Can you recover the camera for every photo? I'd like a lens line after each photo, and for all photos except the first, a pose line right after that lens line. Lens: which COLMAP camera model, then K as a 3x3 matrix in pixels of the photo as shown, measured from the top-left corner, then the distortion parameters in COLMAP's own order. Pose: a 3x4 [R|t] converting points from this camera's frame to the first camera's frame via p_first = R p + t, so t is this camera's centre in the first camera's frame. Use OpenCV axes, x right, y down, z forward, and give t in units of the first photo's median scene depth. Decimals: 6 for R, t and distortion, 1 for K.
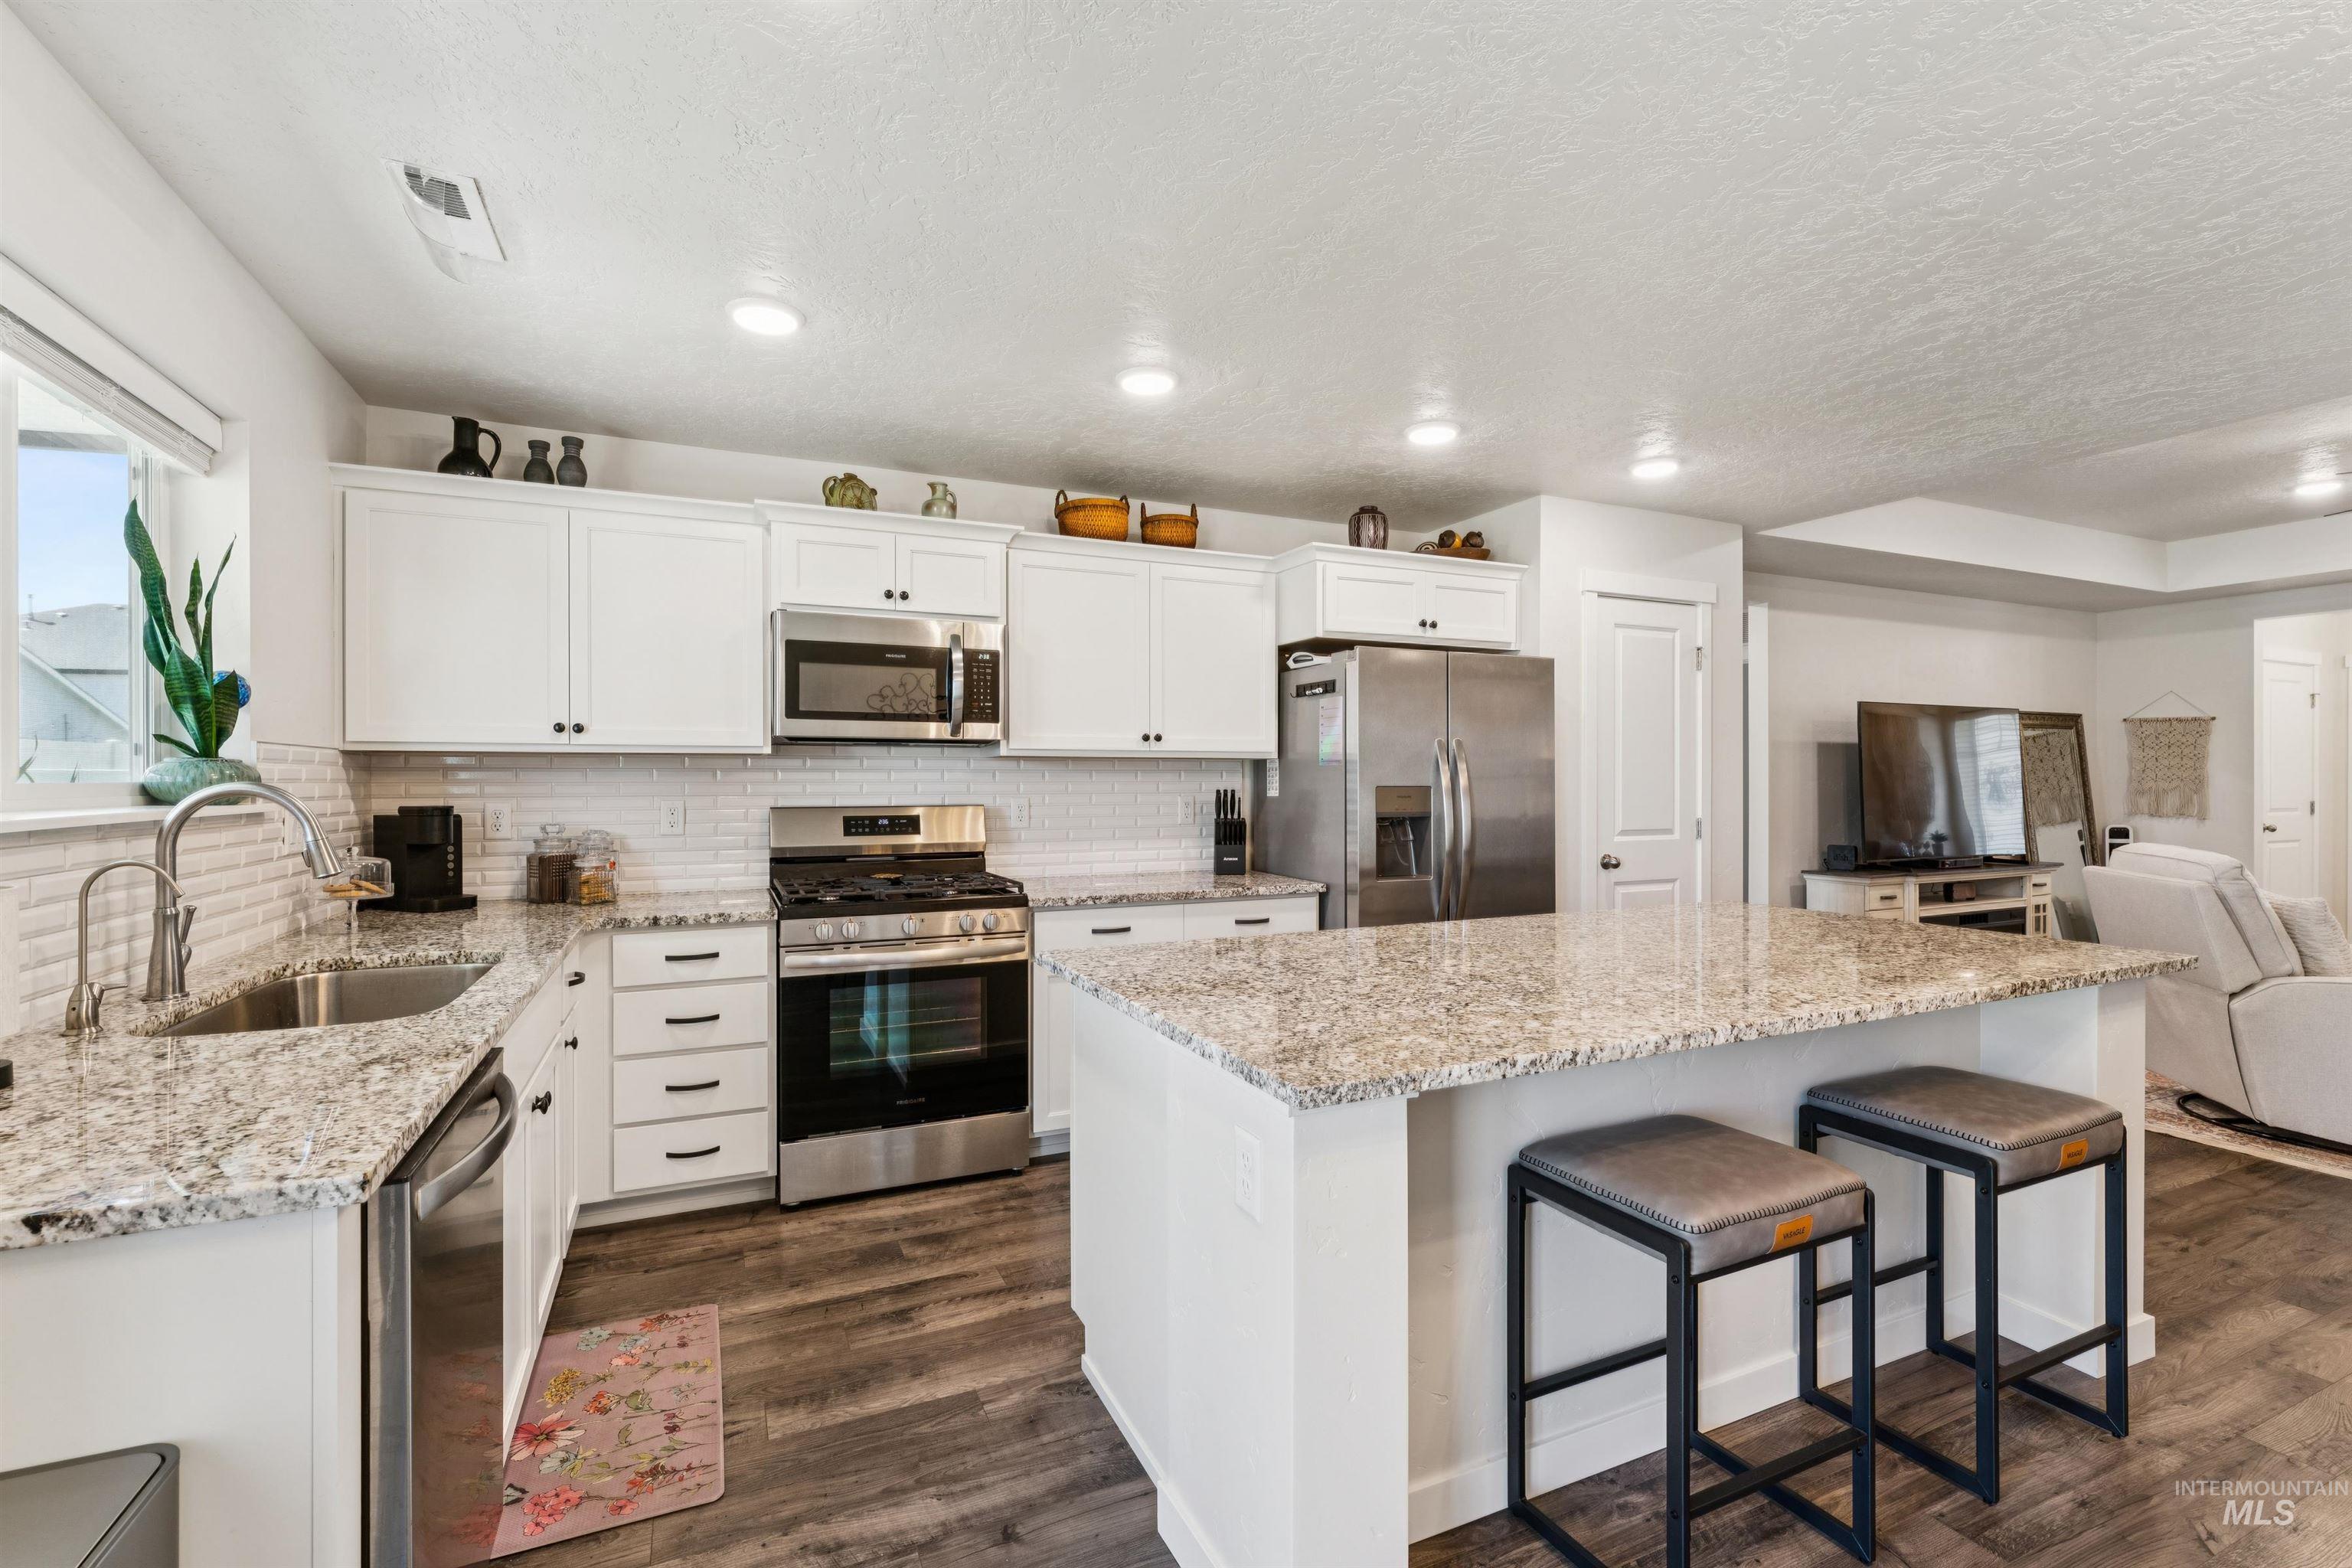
lens RADIAL K [[1065.4, 0, 1194.7], [0, 1065.4, 781.2], [0, 0, 1]] dist [0.000407, -0.001383]
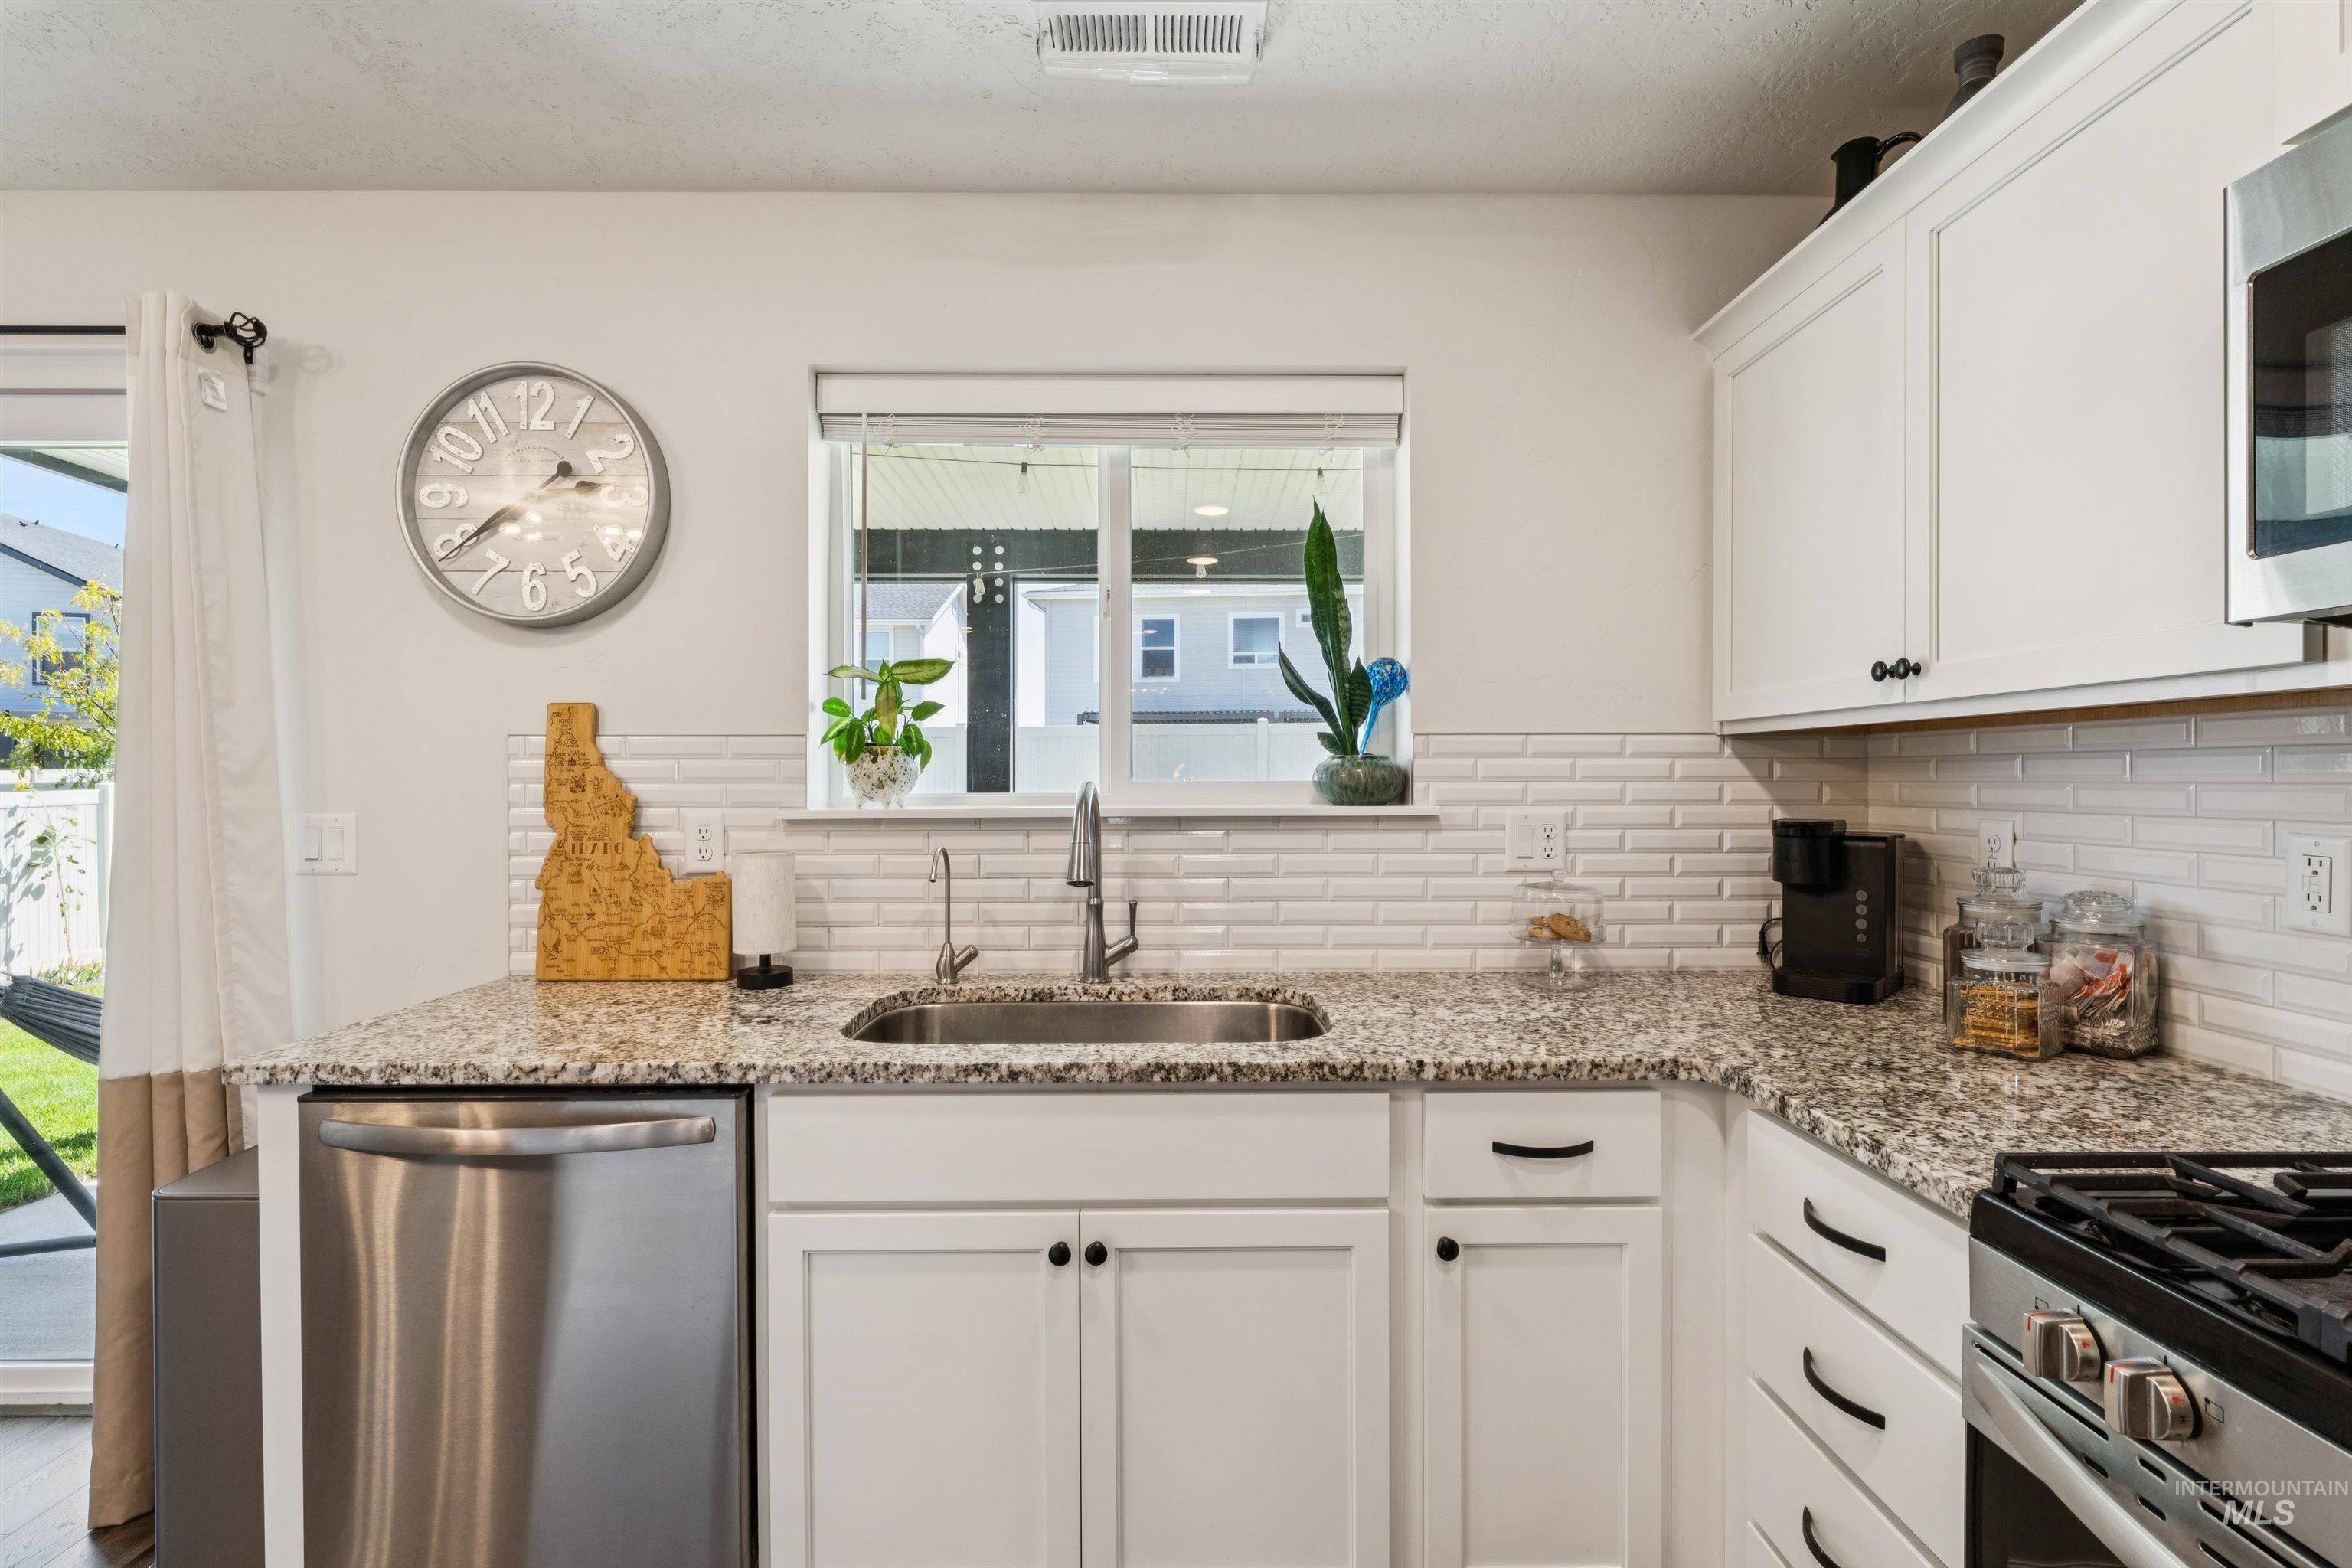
lens RADIAL K [[1065.4, 0, 1180.9], [0, 1065.4, 780.3], [0, 0, 1]] dist [0.000407, -0.001383]
pose [[-0.409918, 0.006891, -0.912097, -0.013321], [0.002707, 0.999976, 0.006338, -0.003754], [0.912119, 0.000129, -0.409927, 0.877470]]
